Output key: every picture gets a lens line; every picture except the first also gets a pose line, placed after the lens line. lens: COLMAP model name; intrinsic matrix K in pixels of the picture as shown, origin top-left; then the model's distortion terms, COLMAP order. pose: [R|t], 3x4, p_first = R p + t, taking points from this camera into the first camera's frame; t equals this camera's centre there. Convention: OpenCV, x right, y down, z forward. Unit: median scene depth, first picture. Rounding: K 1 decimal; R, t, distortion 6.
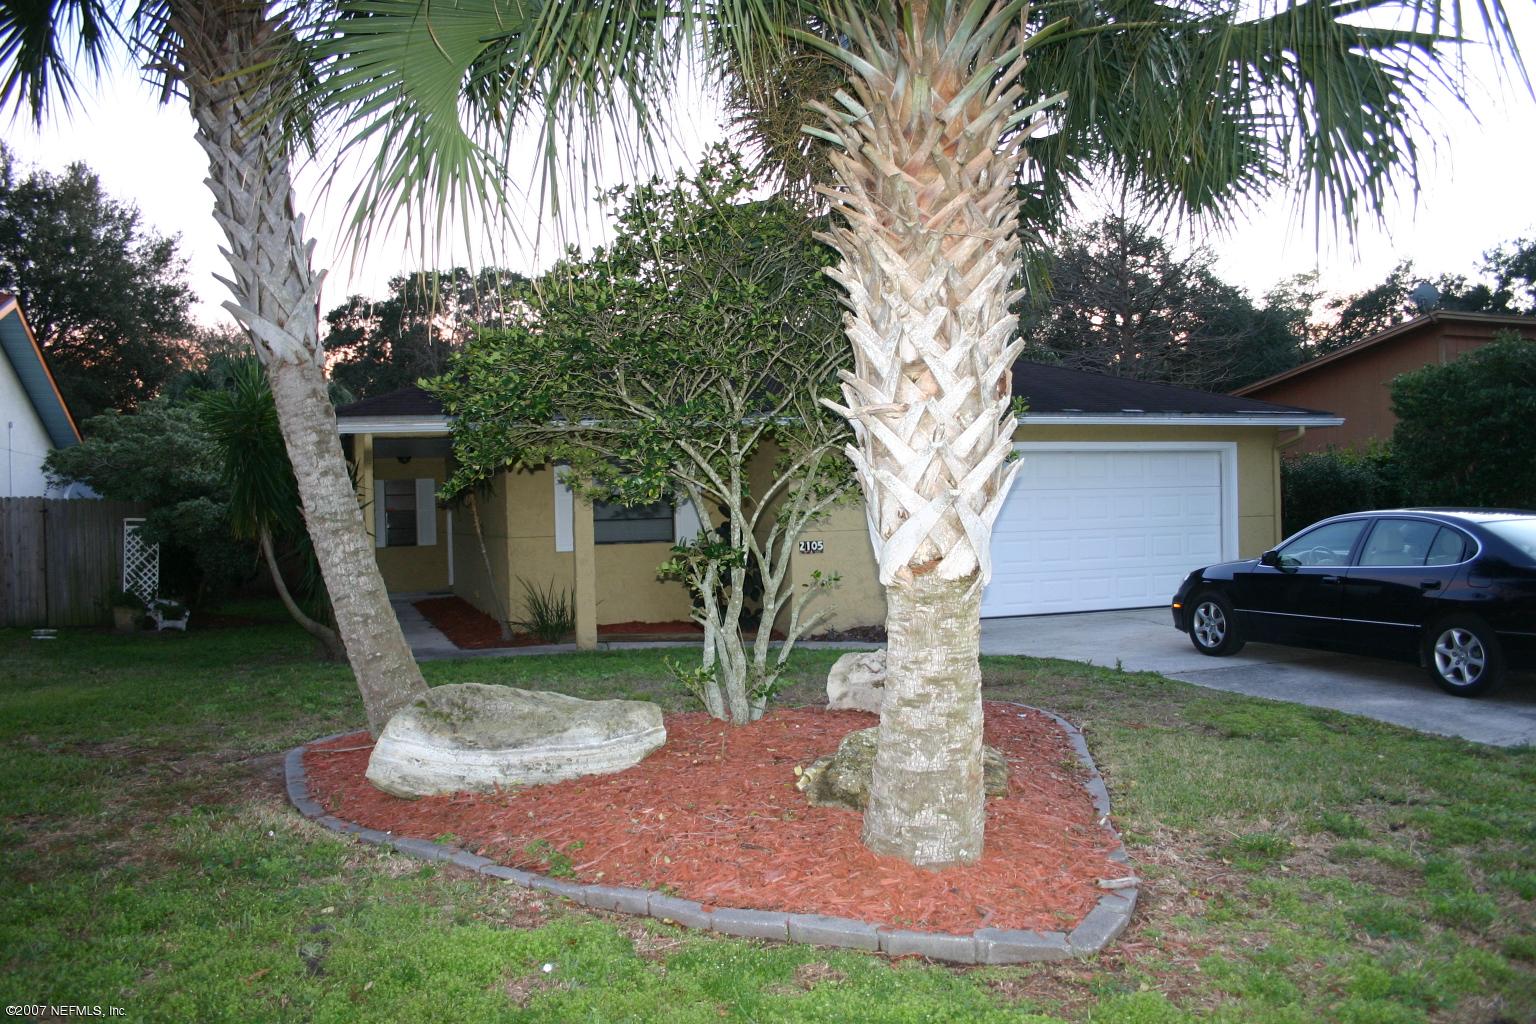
lens RADIAL K [[1278.7, 0, 767.4], [0, 1278.7, 513.0], [0, 0, 1]] dist [-0.088718, 0.000528]
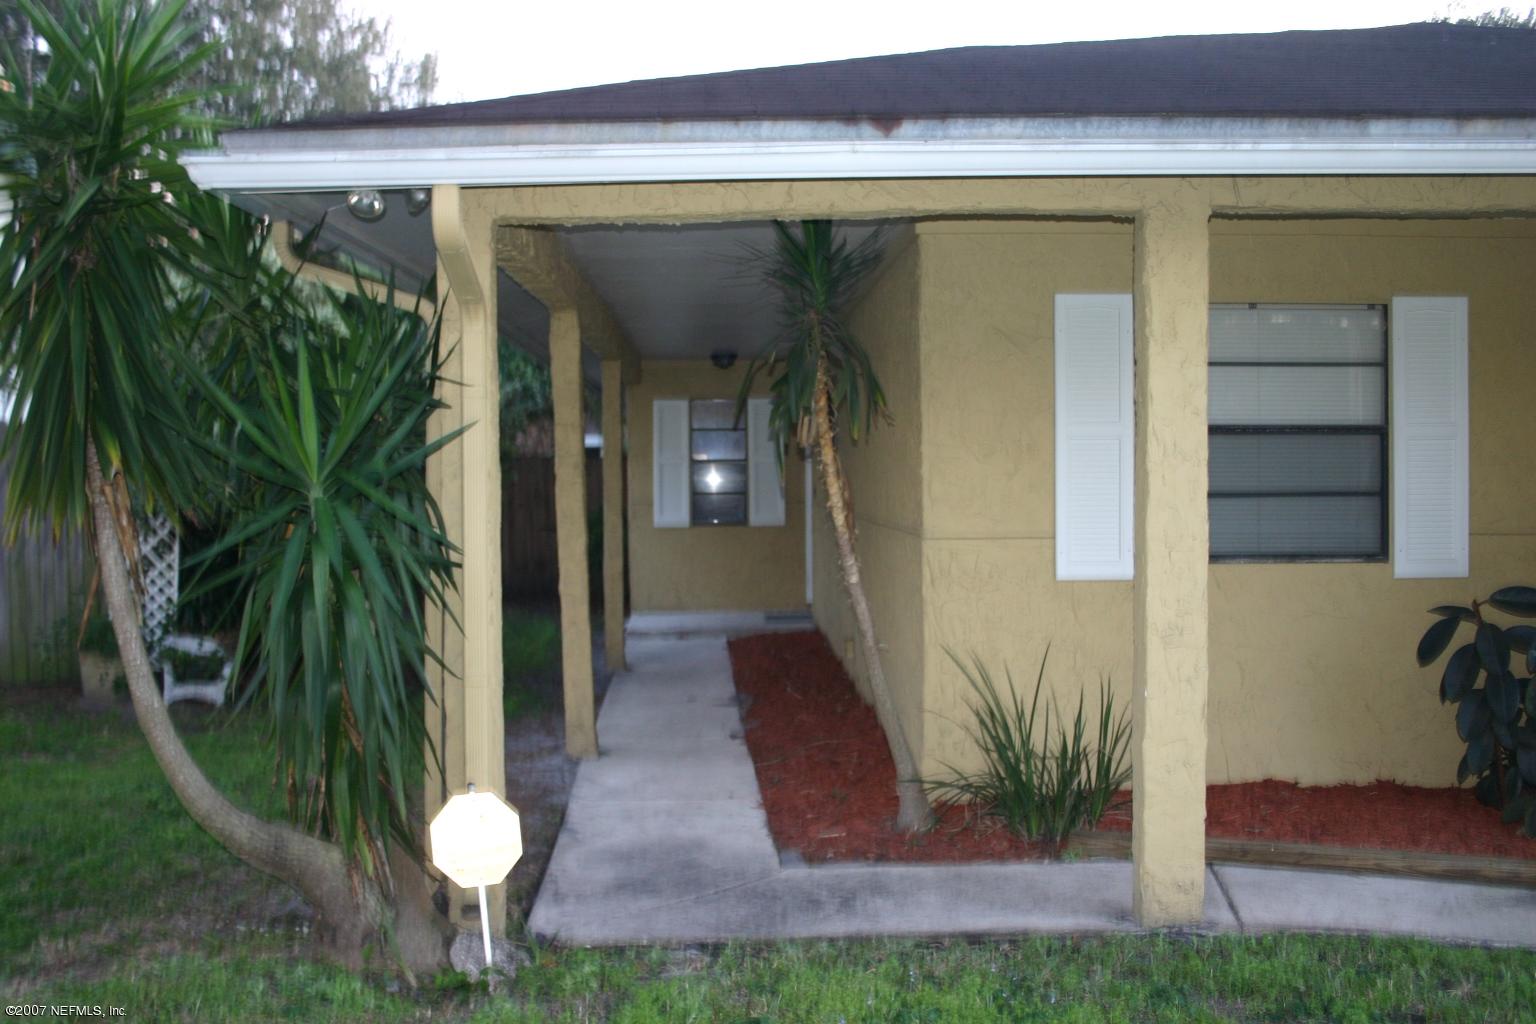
lens RADIAL K [[1679.0, 0, 766.2], [0, 1679.0, 513.7], [0, 0, 1]] dist [-0.022801, 0.000000]
pose [[0.957440, 0.027787, -0.287290, -0.105790], [-0.019806, 0.999334, 0.030649, -0.000695], [0.287951, -0.023655, 0.957353, 0.512945]]
